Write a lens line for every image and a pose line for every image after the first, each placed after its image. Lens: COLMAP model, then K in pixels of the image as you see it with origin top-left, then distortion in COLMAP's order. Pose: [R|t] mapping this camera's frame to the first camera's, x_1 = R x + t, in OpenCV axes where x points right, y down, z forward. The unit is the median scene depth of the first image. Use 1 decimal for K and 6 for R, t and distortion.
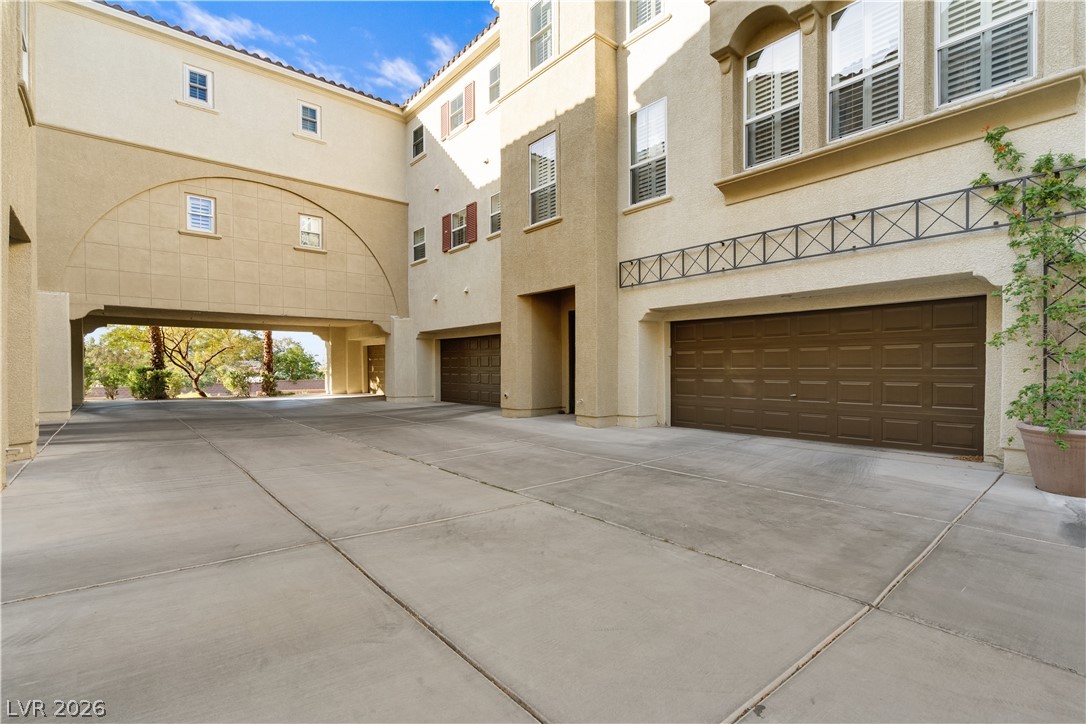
lens RADIAL K [[496.7, 0, 538.1], [0, 496.7, 367.4], [0, 0, 1]] dist [0.002393, 0.000700]
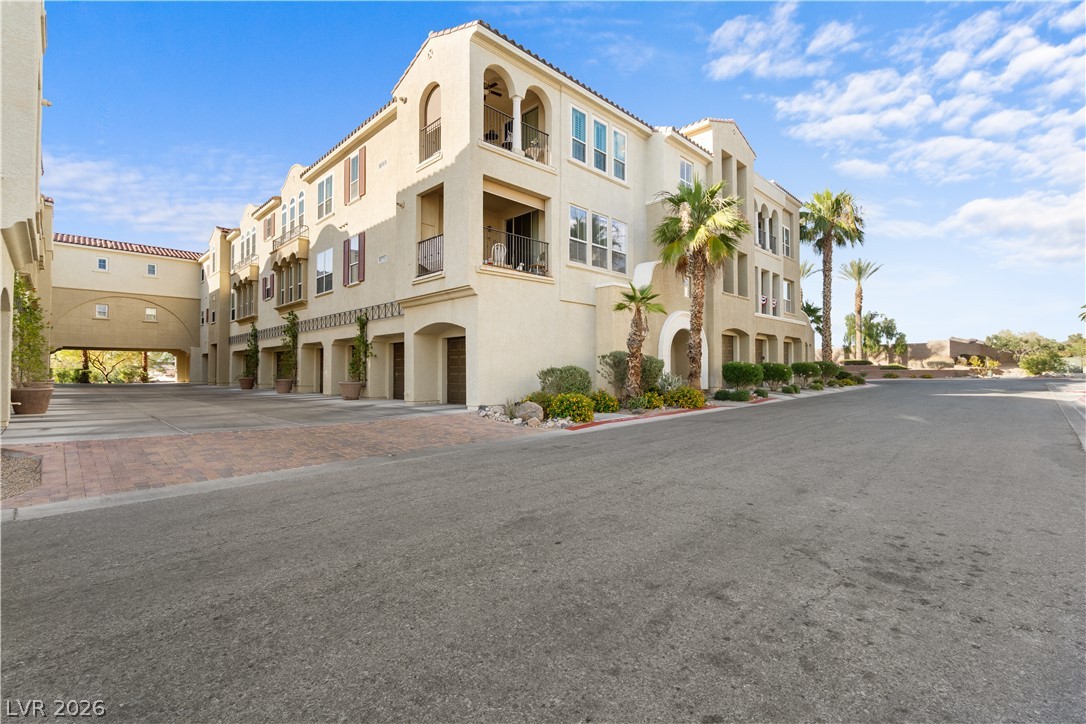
lens RADIAL K [[496.7, 0, 549.1], [0, 496.7, 352.1], [0, 0, 1]] dist [0.002393, 0.000700]
pose [[0.996868, 0.002809, 0.079032, 1.124305], [-0.000100, 0.999413, -0.034262, 0.002018], [-0.079082, 0.034147, 0.996283, -1.379270]]
